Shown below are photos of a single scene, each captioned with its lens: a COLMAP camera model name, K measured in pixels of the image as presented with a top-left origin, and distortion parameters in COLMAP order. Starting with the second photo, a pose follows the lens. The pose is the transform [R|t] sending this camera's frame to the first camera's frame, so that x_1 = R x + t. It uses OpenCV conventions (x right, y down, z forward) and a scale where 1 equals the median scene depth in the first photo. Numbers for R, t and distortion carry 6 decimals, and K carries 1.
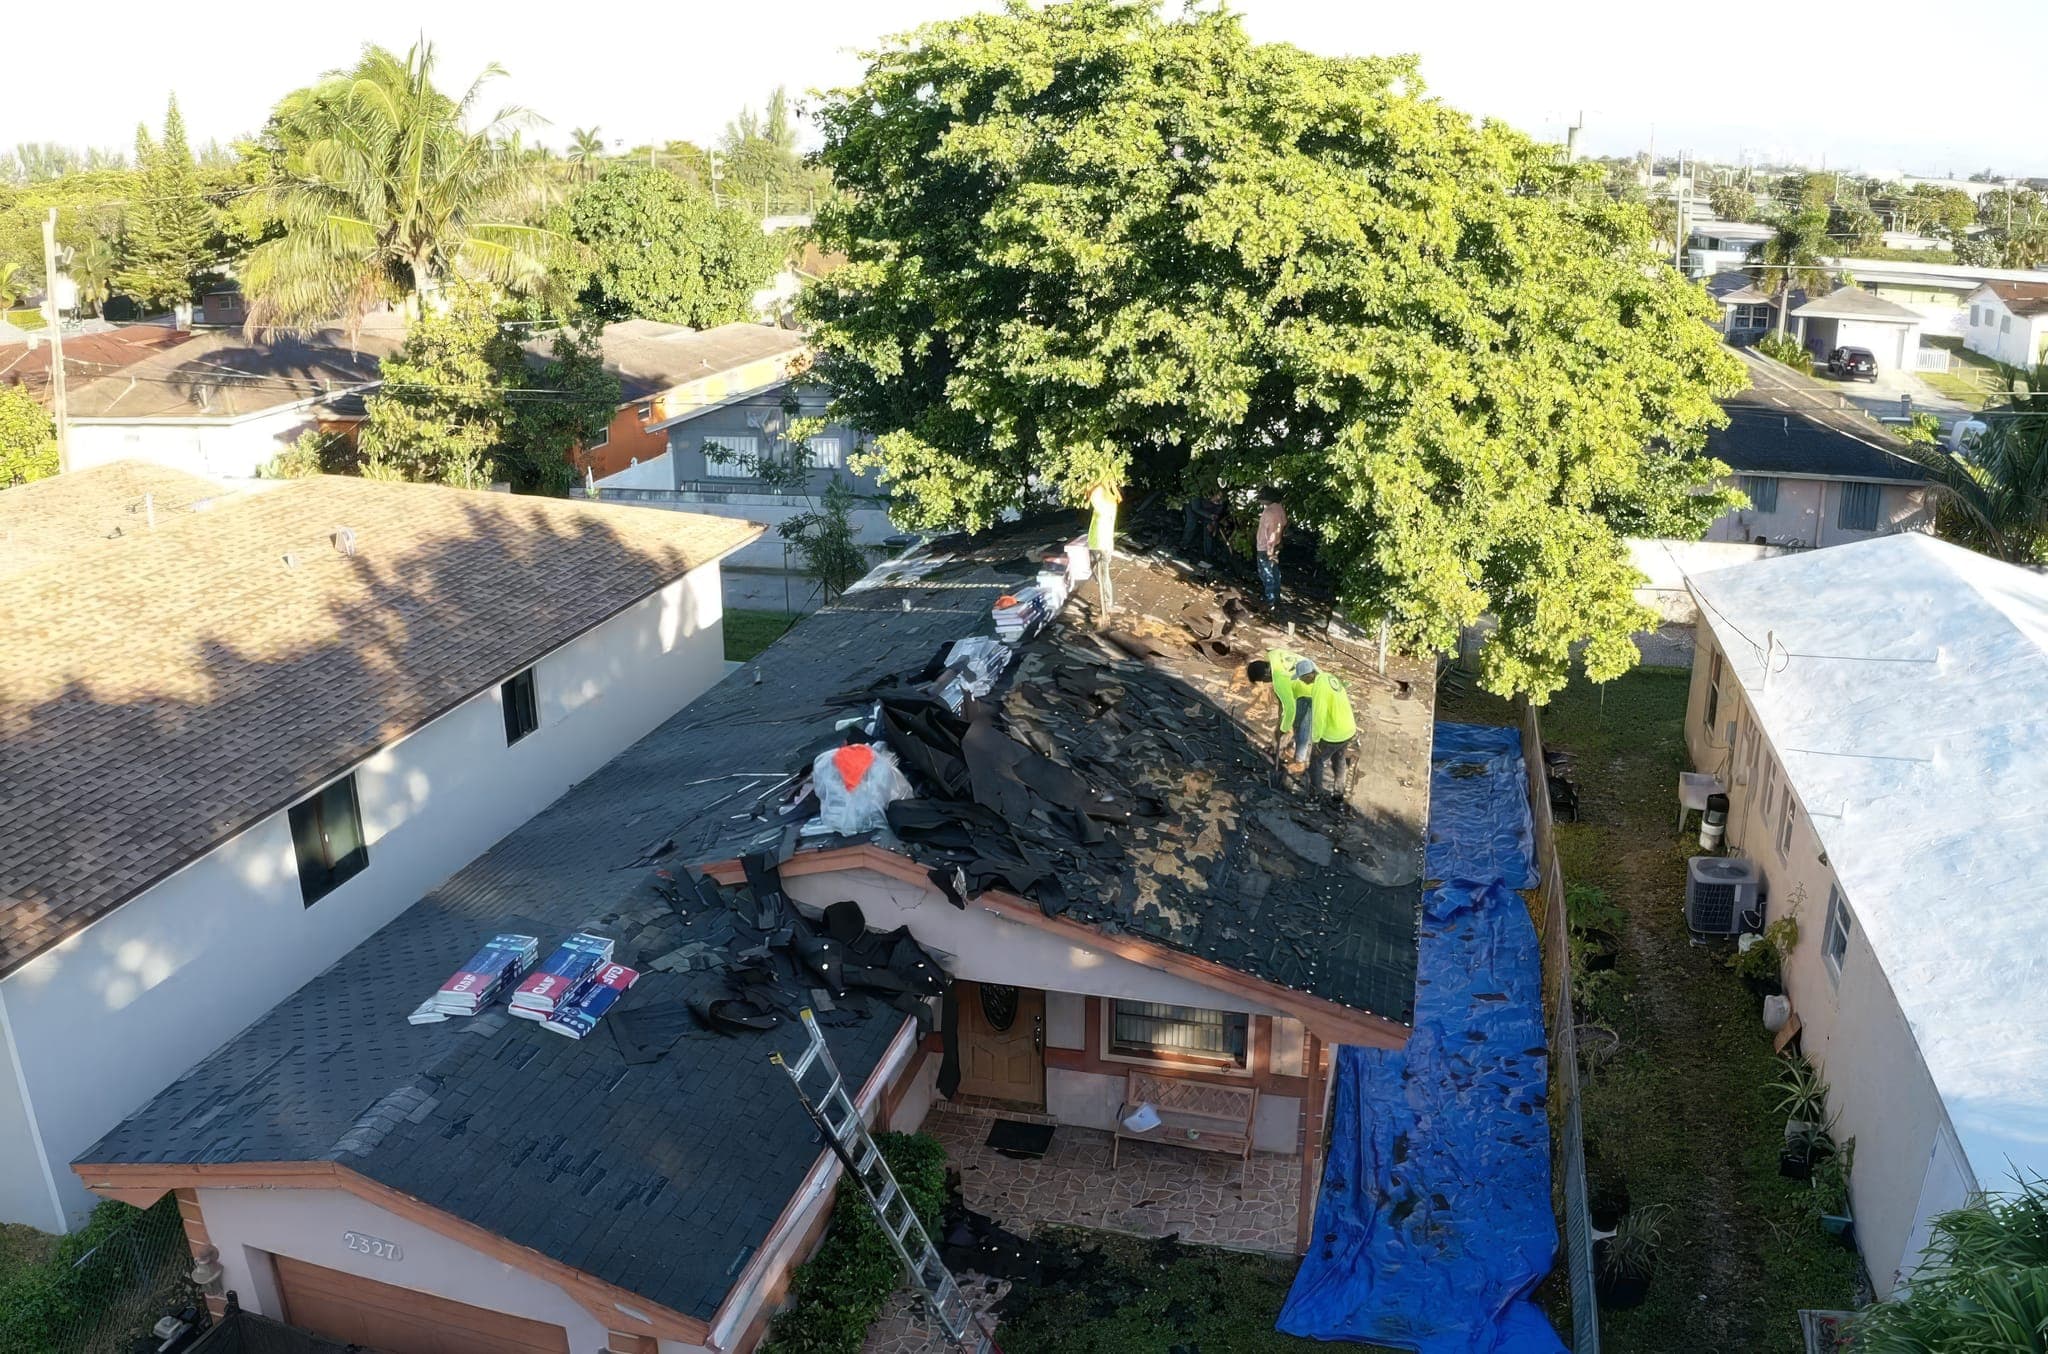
lens RADIAL K [[1643.5, 0, 1023.4], [0, 1643.5, 671.3], [0, 0, 1]] dist [-0.192815, 0.028199]
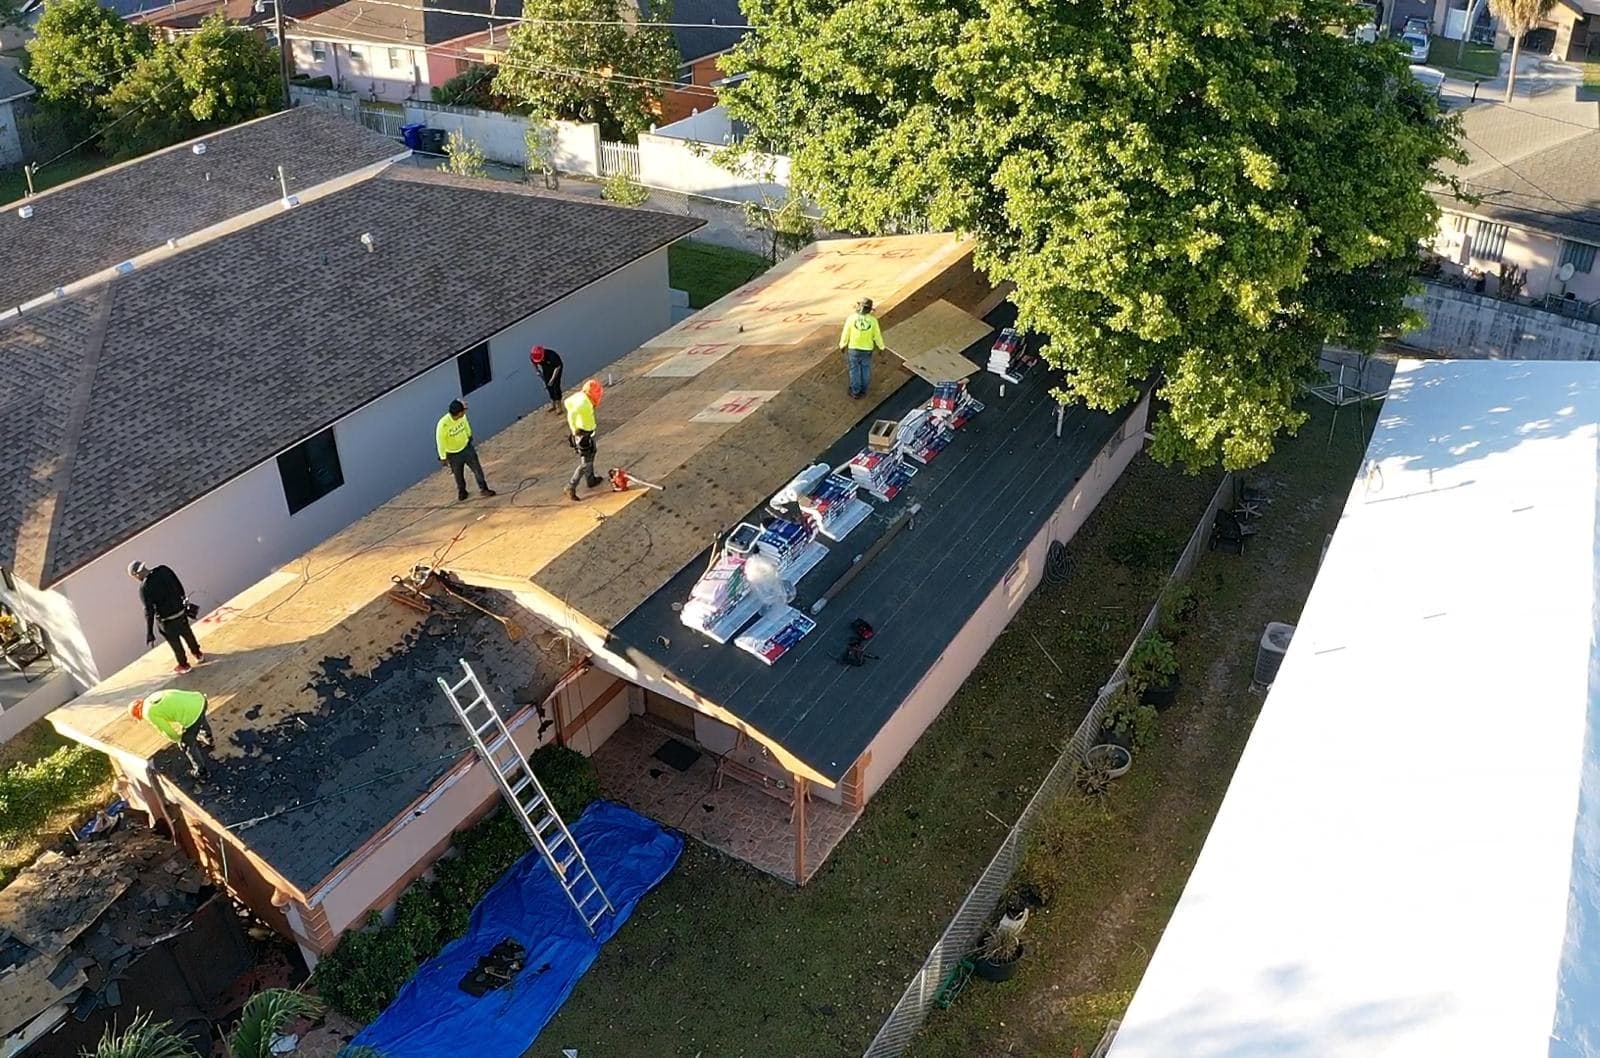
lens RADIAL K [[1284.0, 0, 804.9], [0, 1284.0, 529.9], [0, 0, 1]] dist [-0.192815, 0.028199]
pose [[0.960856, 0.159770, -0.226341, 0.316750], [-0.095396, 0.957805, 0.271126, -0.220055], [0.260108, -0.238921, 0.935554, -0.023023]]
